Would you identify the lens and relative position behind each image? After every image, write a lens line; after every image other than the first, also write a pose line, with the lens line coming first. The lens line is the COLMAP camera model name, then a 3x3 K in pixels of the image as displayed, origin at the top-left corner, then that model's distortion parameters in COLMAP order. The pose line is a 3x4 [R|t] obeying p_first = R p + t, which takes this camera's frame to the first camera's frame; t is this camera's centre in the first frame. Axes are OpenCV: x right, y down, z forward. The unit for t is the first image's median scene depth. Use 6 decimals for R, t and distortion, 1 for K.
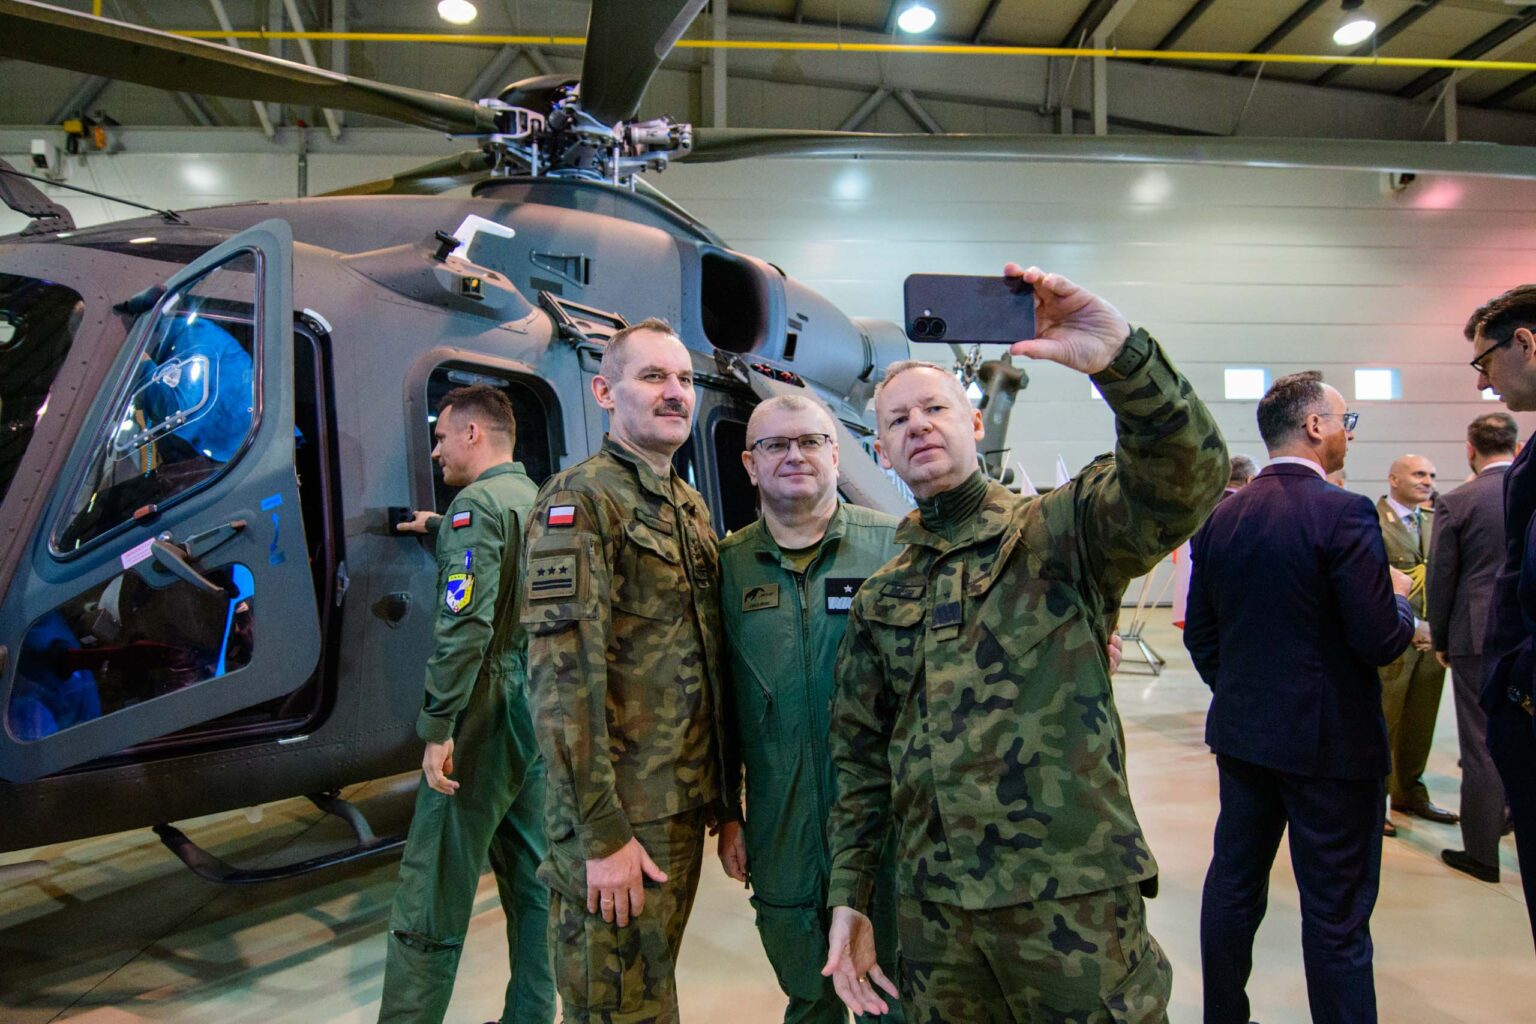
lens RADIAL K [[925.2, 0, 768.0], [0, 925.2, 512.0], [0, 0, 1]] dist [-0.051737, 0.028751]
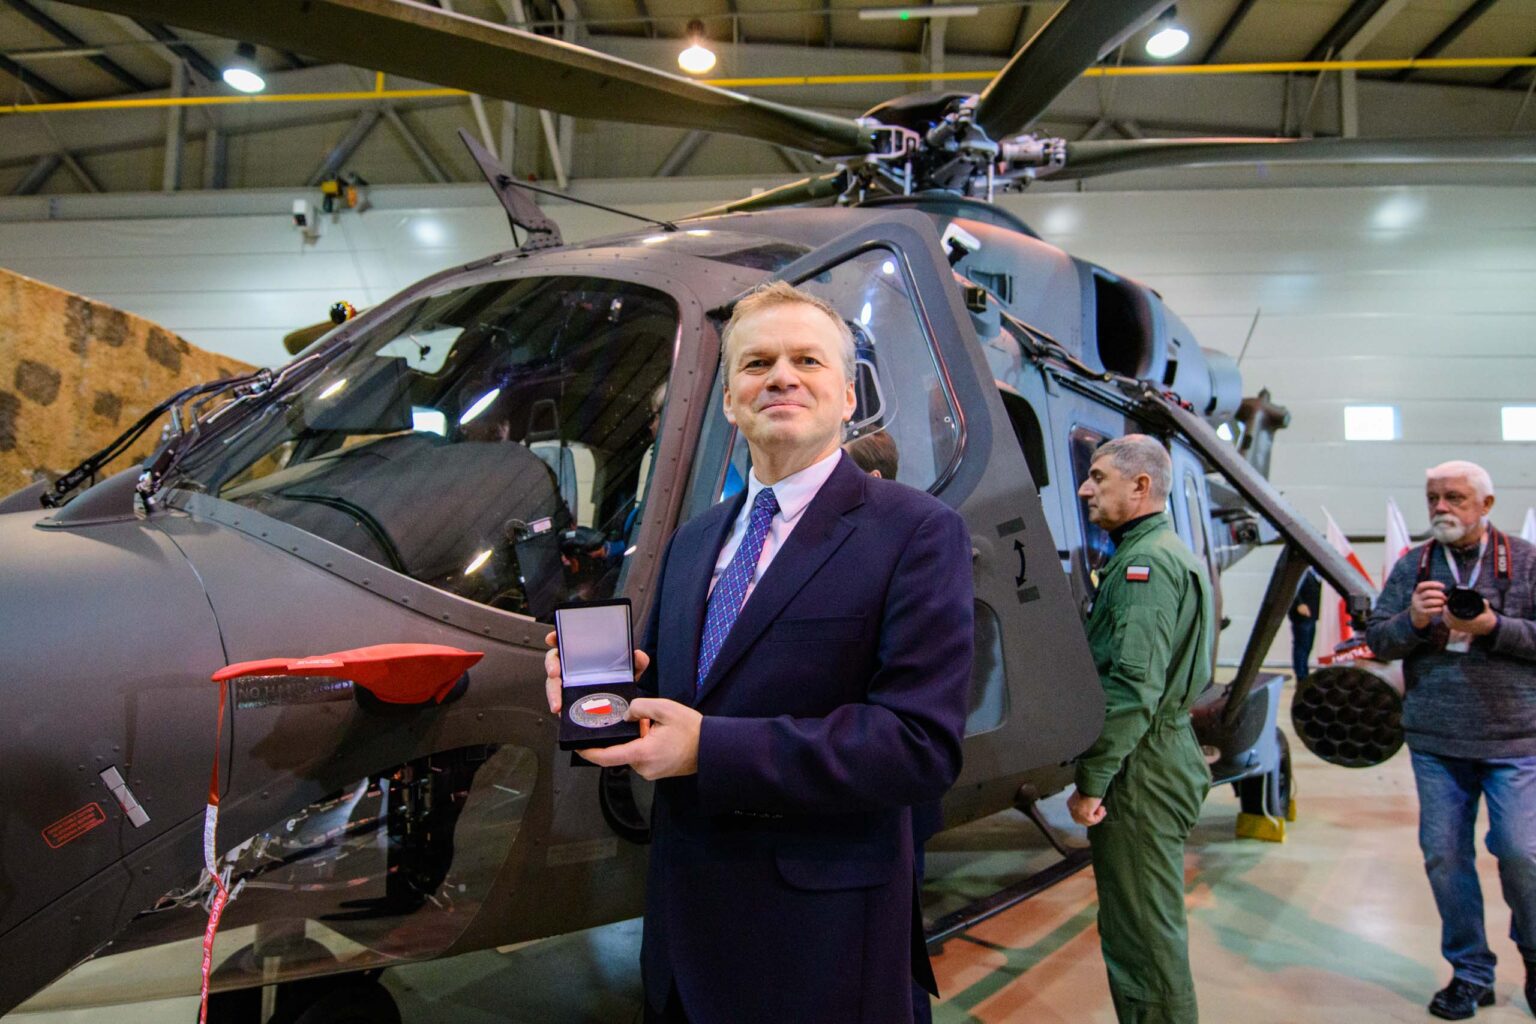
lens RADIAL K [[916.3, 0, 768.0], [0, 916.3, 512.0], [0, 0, 1]] dist [-0.001662, 0.000715]
pose [[0.987601, 0.012918, -0.156455, -0.226688], [-0.020206, 0.998779, -0.045084, 0.006822], [0.155681, 0.047686, 0.986656, 0.047192]]
